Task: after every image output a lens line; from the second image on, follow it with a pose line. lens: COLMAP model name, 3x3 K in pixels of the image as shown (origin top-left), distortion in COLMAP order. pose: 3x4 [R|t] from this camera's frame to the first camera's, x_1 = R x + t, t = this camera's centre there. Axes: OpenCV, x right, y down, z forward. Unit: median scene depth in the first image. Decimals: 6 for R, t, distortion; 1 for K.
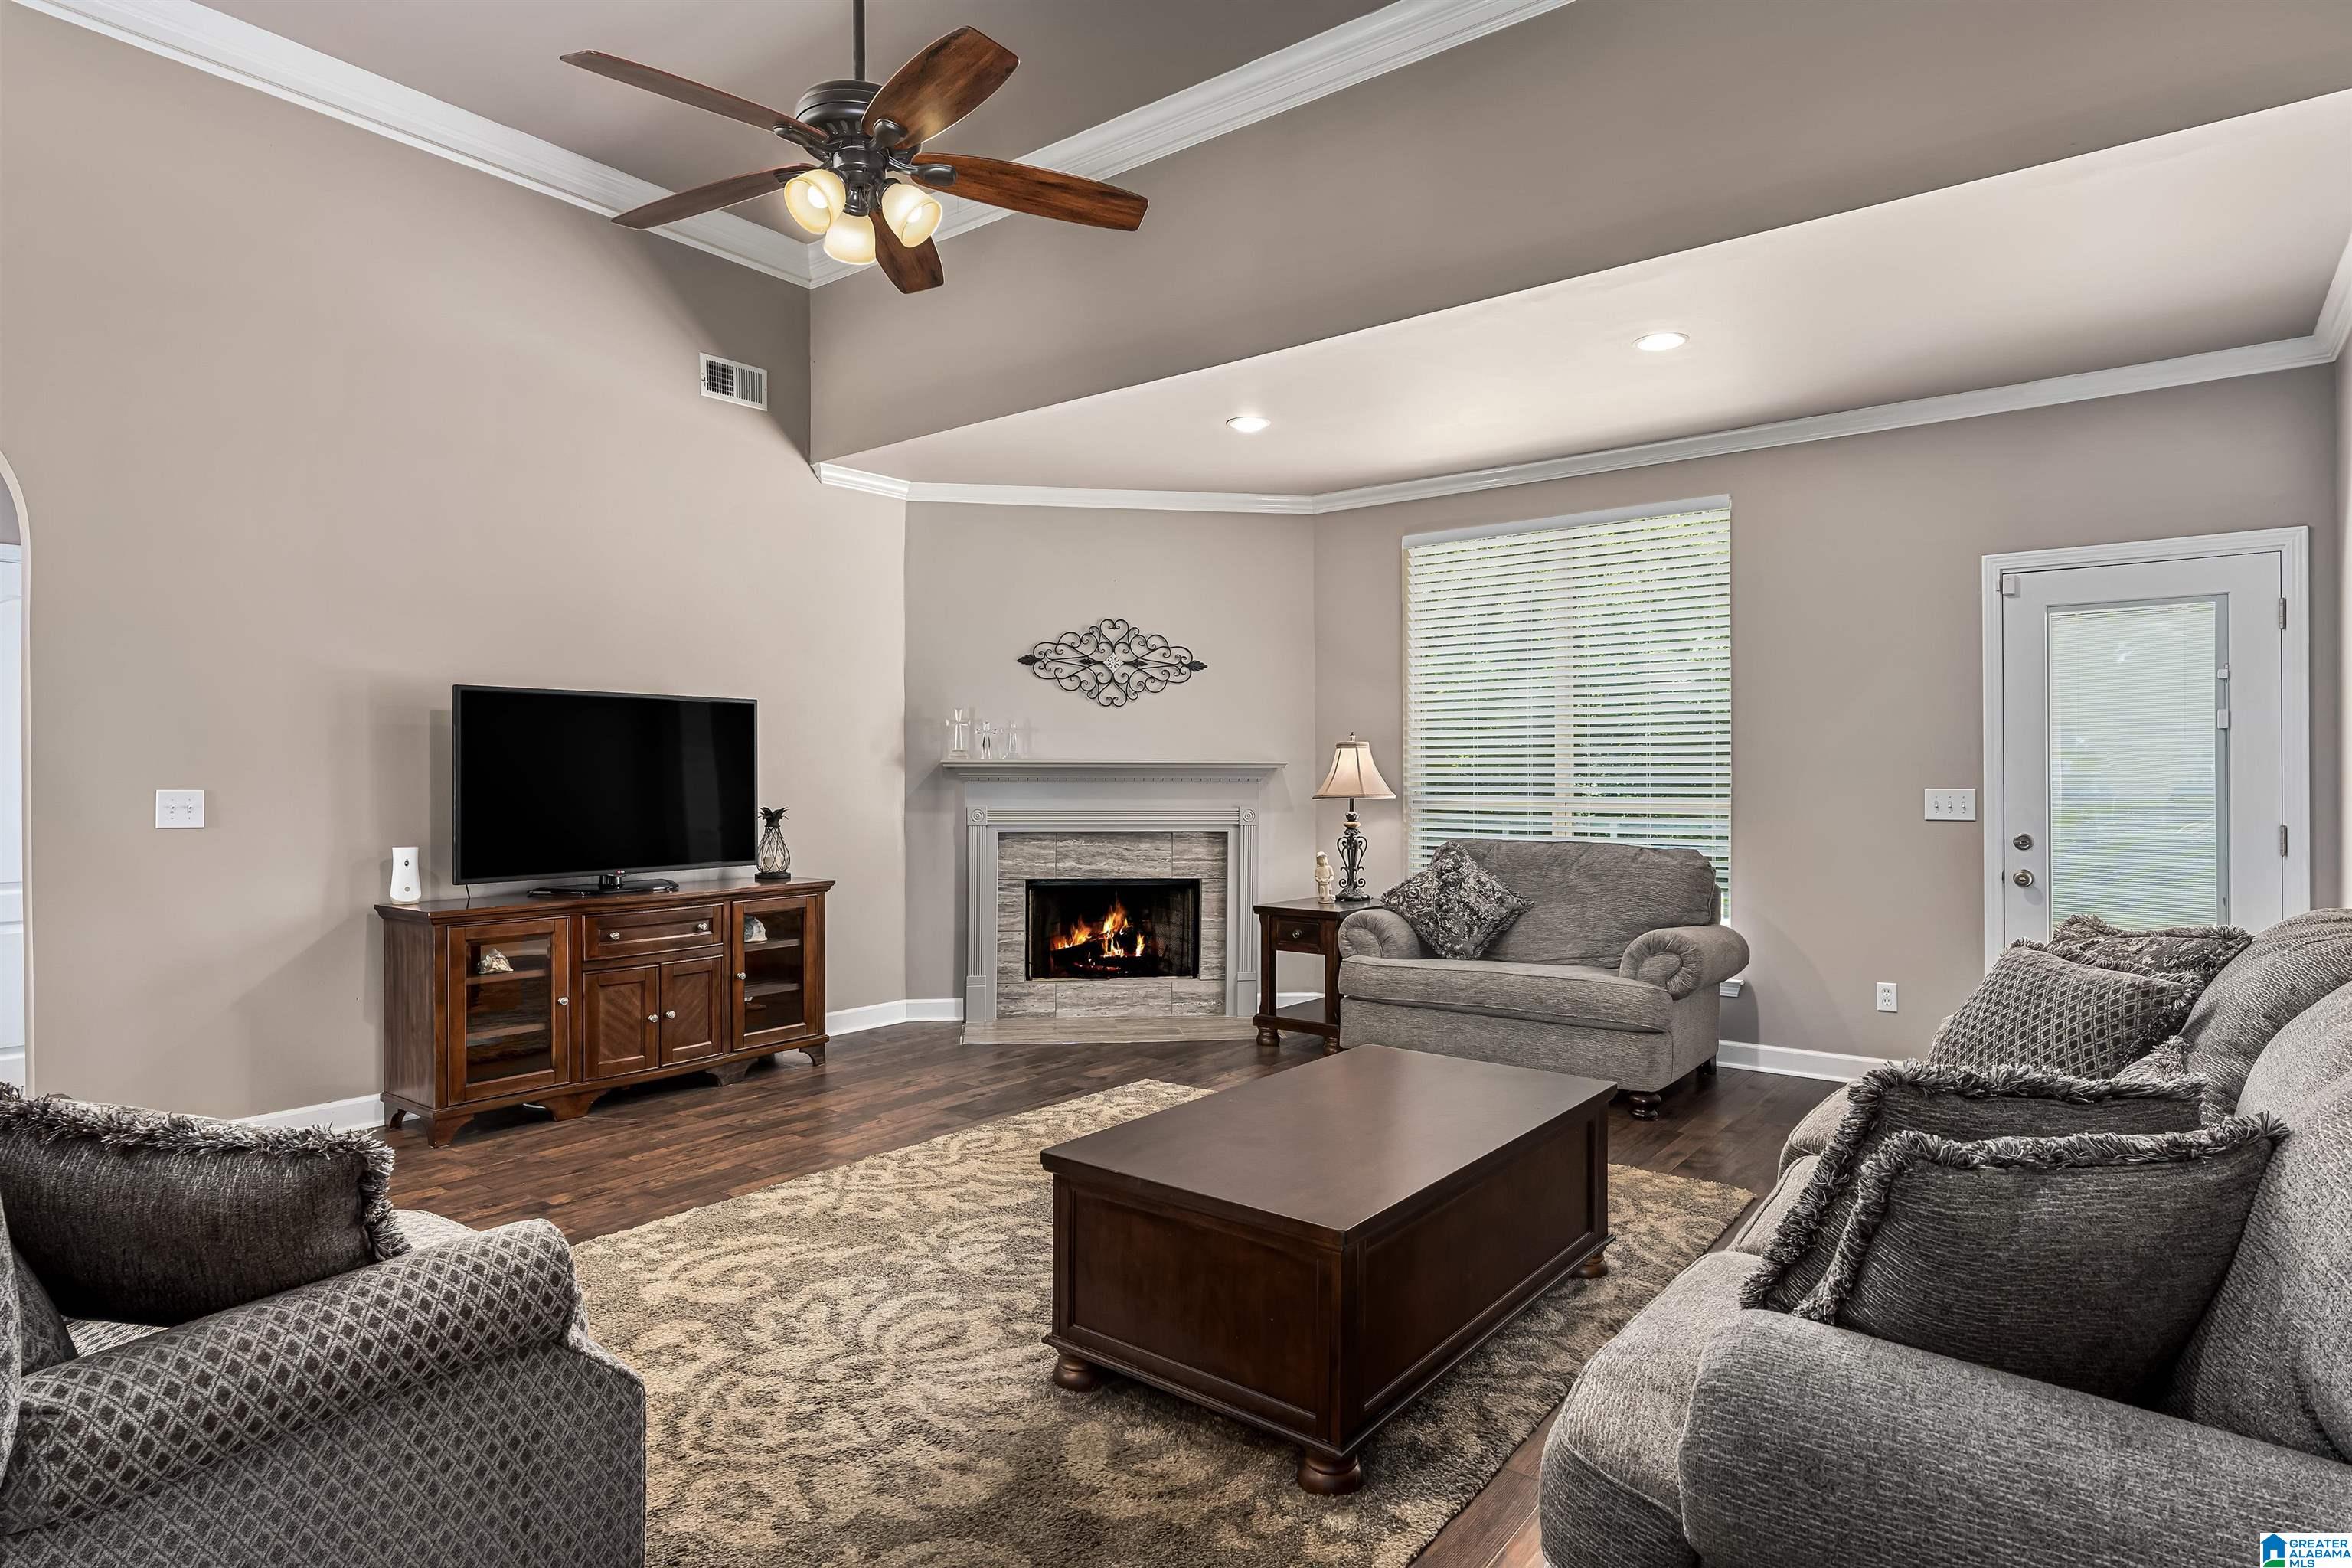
lens RADIAL K [[1285.7, 0, 1174.2], [0, 1285.7, 773.0], [0, 0, 1]] dist [-0.004299, 0.000085]
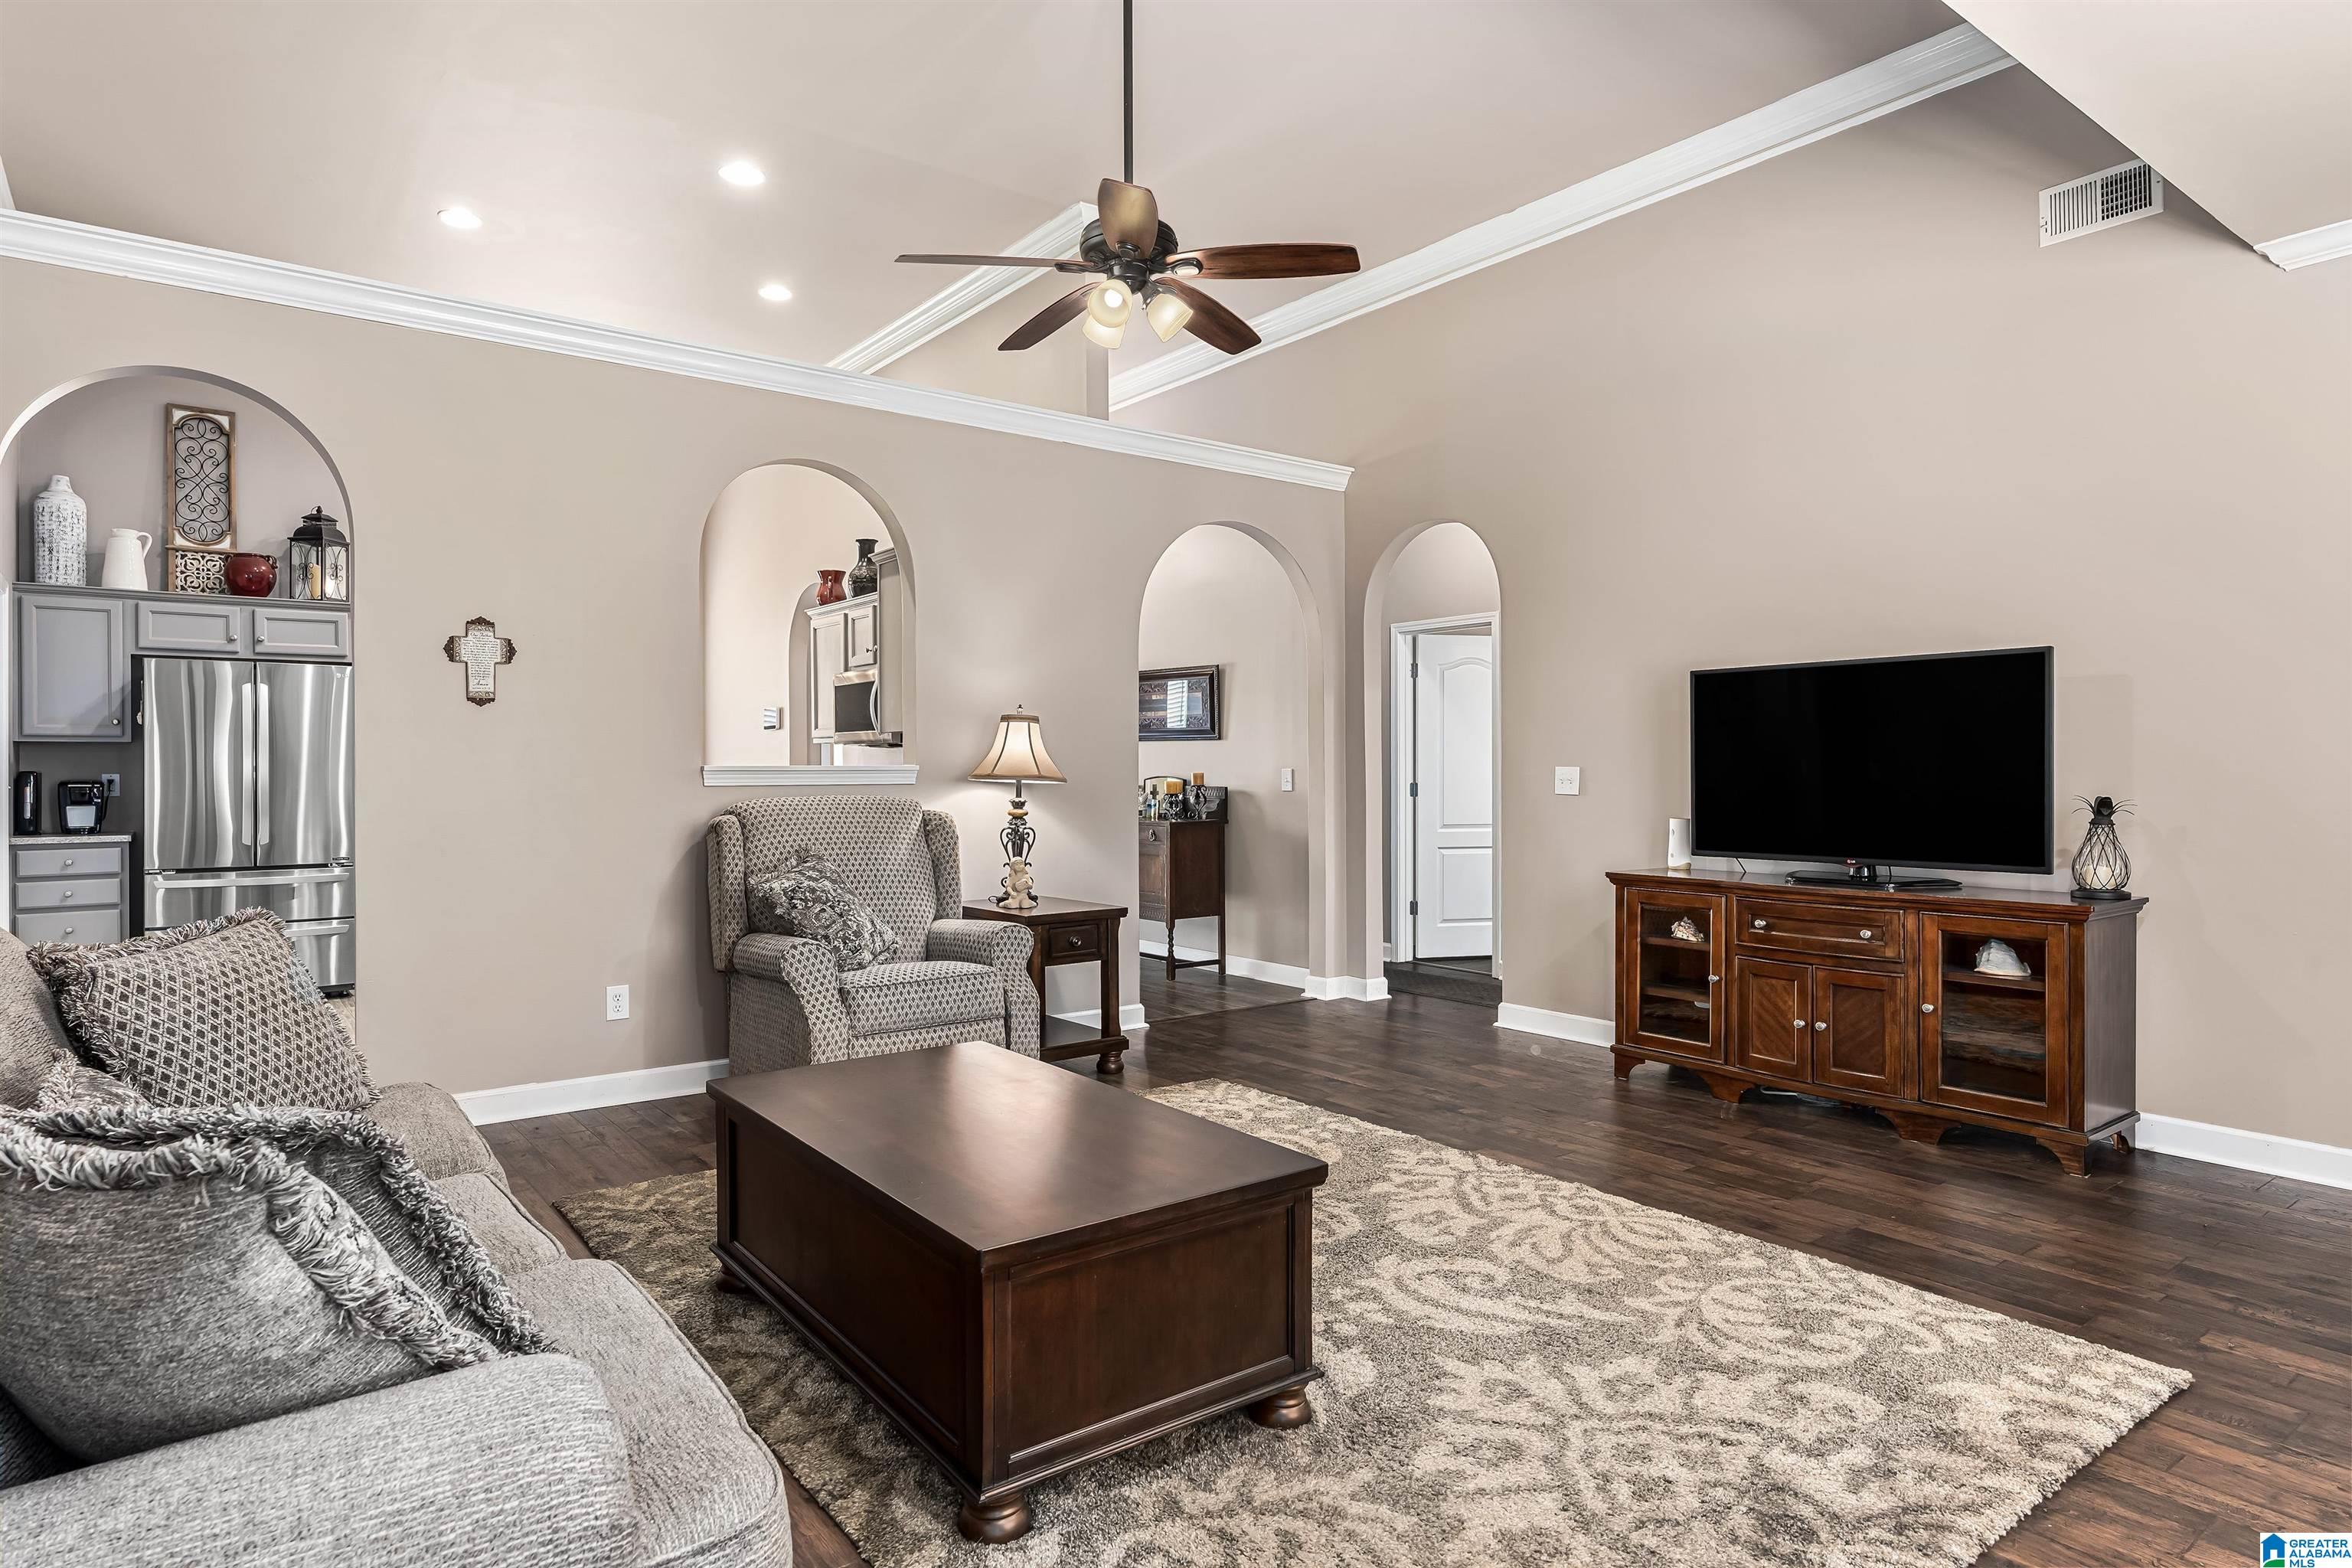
lens RADIAL K [[1306.8, 0, 1158.9], [0, 1306.8, 782.2], [0, 0, 1]] dist [0.008286, 0.000393]
pose [[-0.270283, 0.015496, -0.962656, 0.641081], [0.010666, 0.999857, 0.013100, 0.005379], [0.962722, -0.006727, -0.270410, 0.874389]]
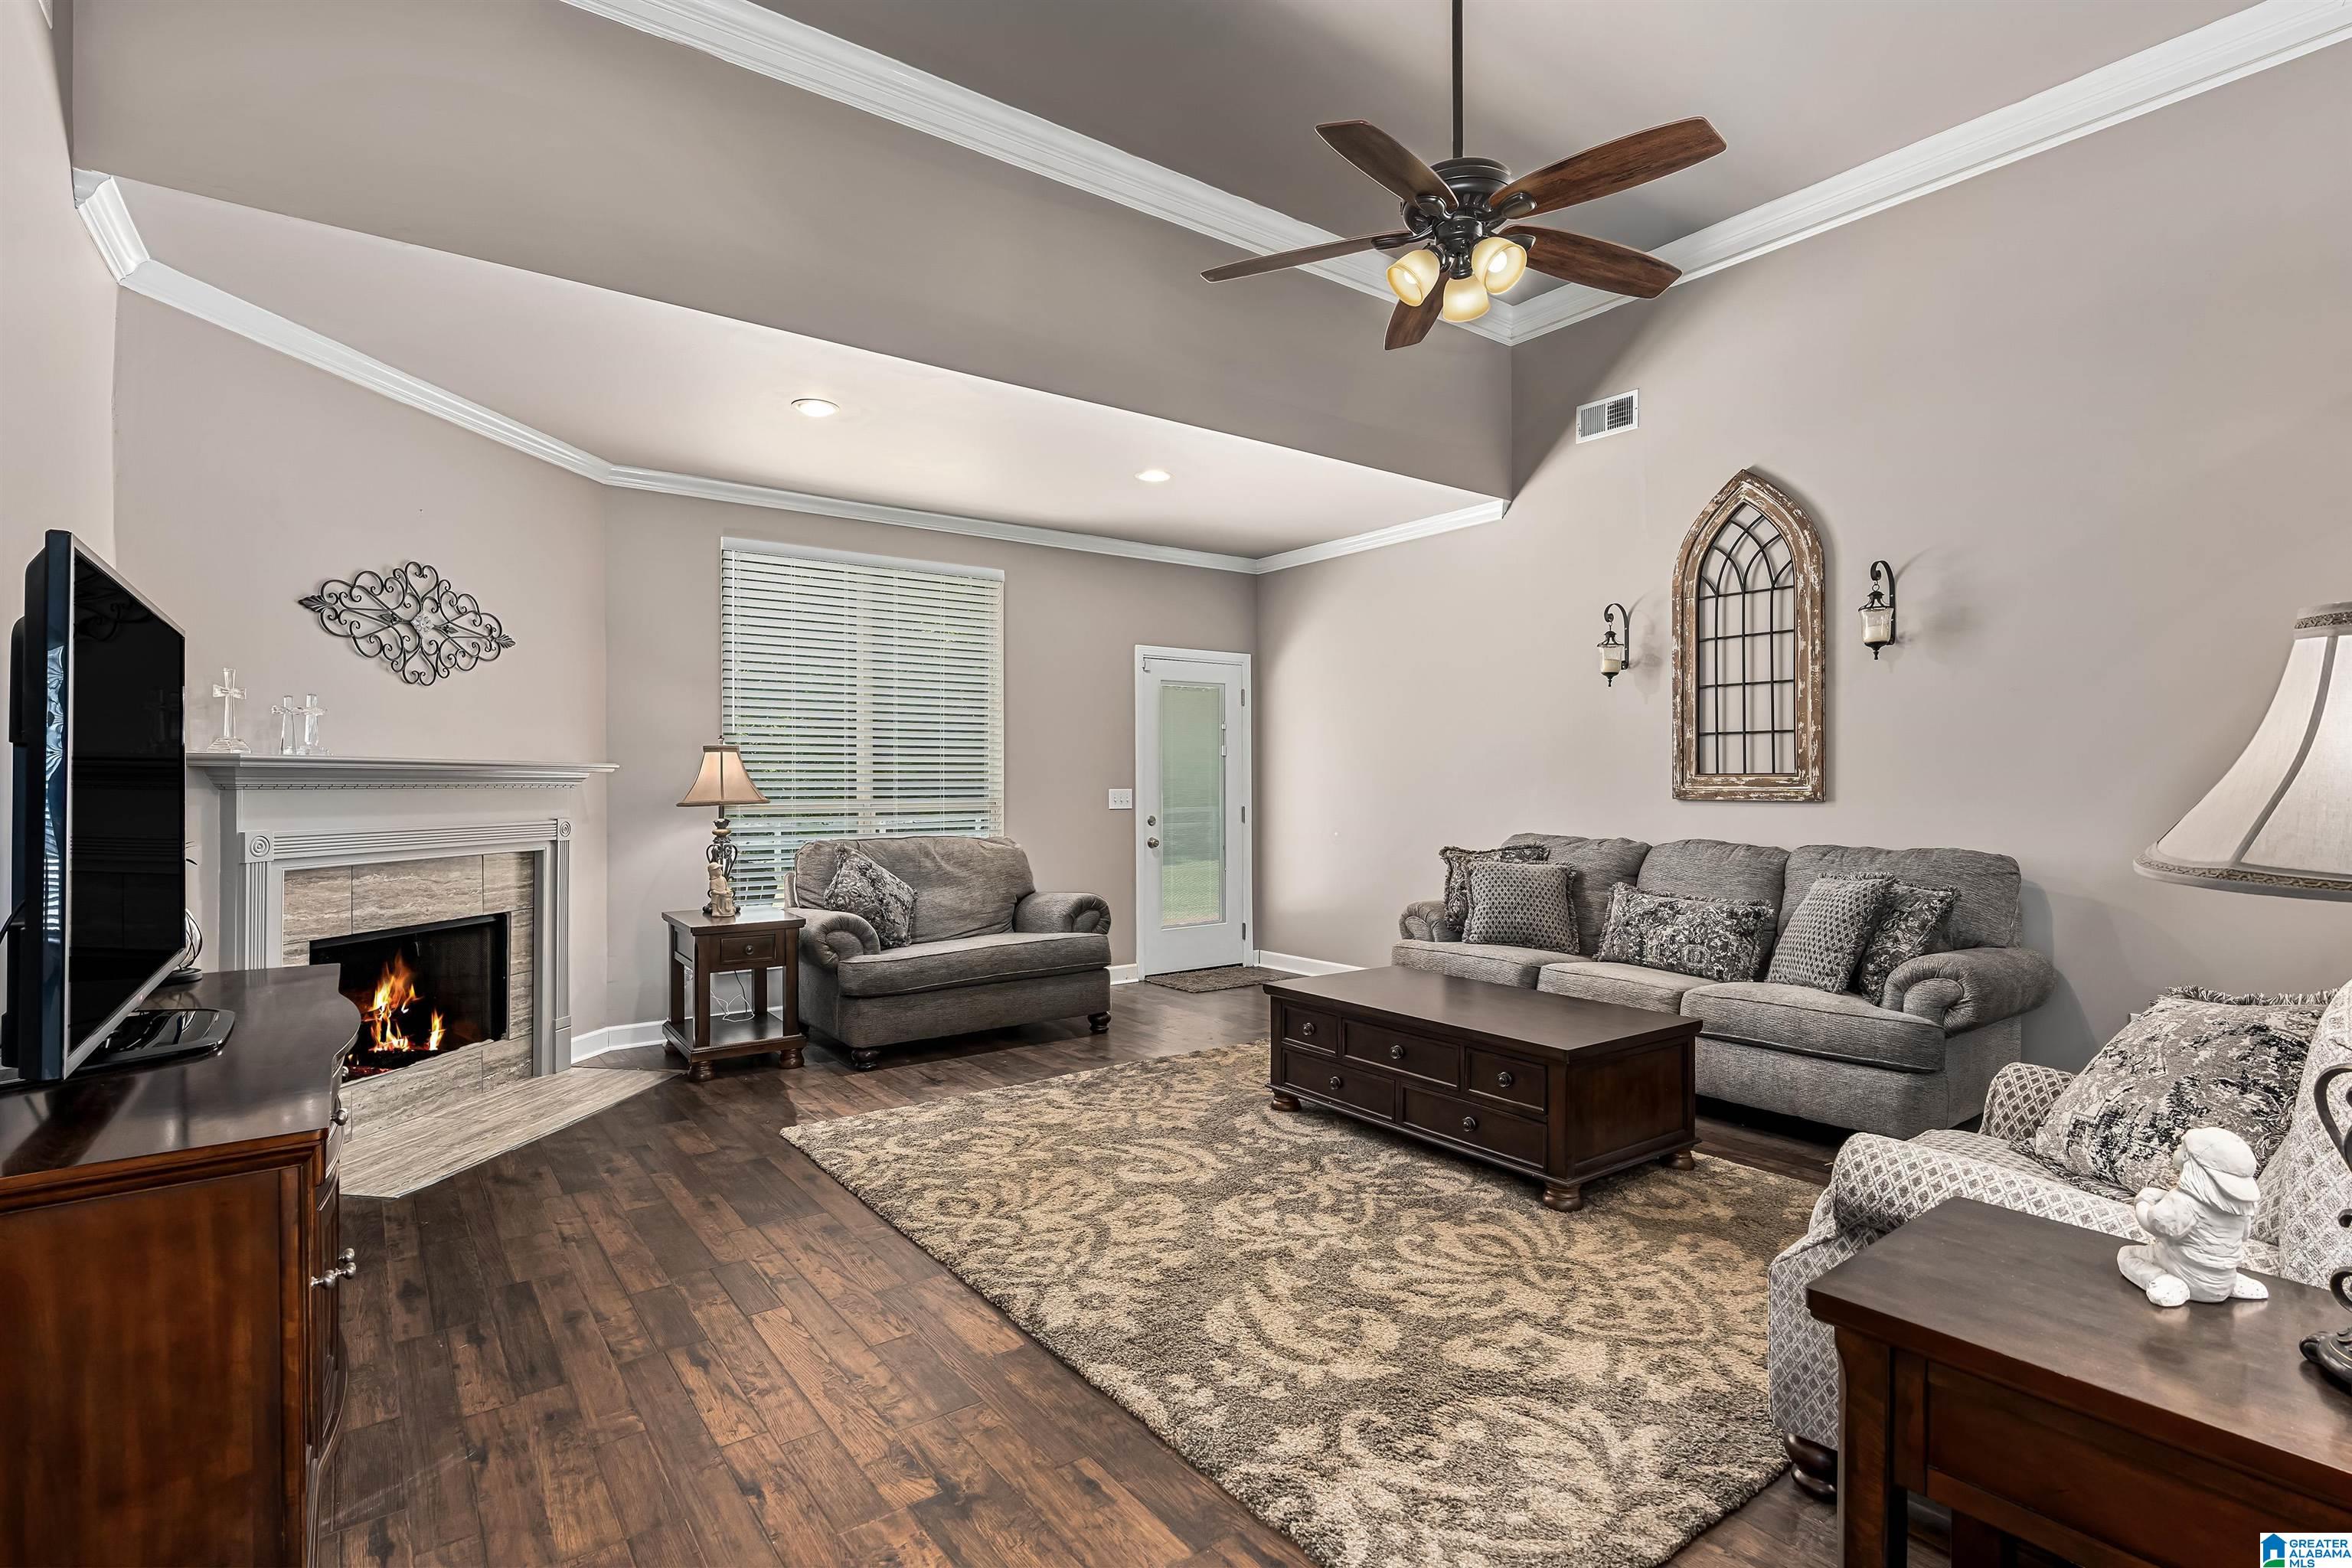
lens RADIAL K [[1122.5, 0, 1190.4], [0, 1122.5, 779.9], [0, 0, 1]] dist [-0.004147, -0.000120]
pose [[0.260246, 0.000225, 0.965542, -0.789686], [-0.003573, 0.999993, 0.000730, -0.000805], [-0.965536, -0.003640, 0.260245, 0.614217]]
